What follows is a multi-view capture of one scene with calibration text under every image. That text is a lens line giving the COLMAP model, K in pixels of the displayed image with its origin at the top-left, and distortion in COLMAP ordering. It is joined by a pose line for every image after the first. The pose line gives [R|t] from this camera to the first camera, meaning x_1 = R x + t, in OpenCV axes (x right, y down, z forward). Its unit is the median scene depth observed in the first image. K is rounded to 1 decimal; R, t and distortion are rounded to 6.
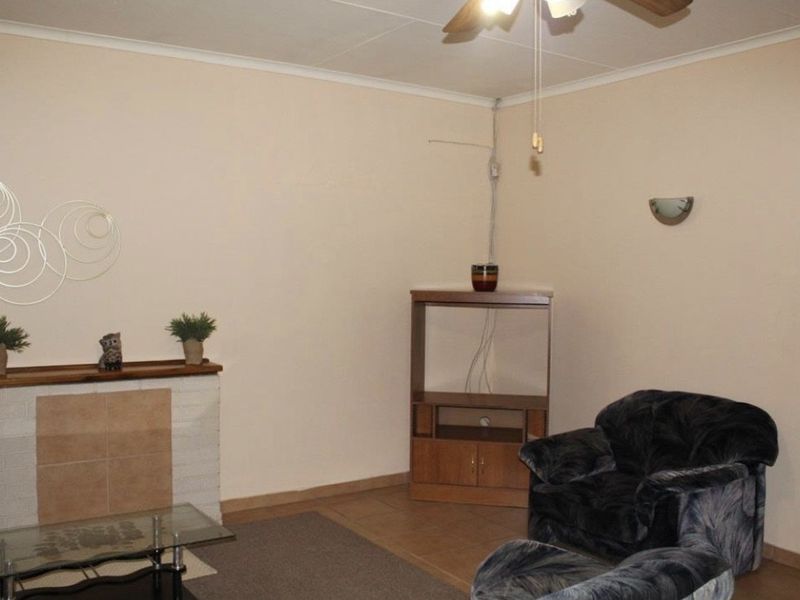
lens RADIAL K [[671.3, 0, 400.0], [0, 671.3, 300.0], [0, 0, 1]] dist [0.001321, 0.004796]
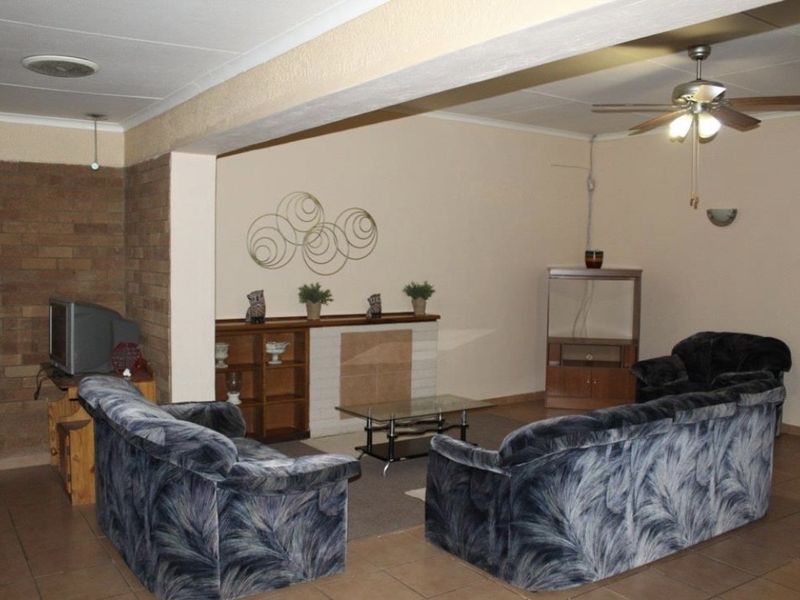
lens RADIAL K [[679.0, 0, 397.1], [0, 679.0, 295.7], [0, 0, 1]] dist [0.049508, -0.056433]
pose [[0.998182, 0.002755, 0.060206, -0.455945], [-0.004456, 0.999594, 0.028146, 0.008133], [-0.060104, -0.028363, 0.997789, -0.563840]]
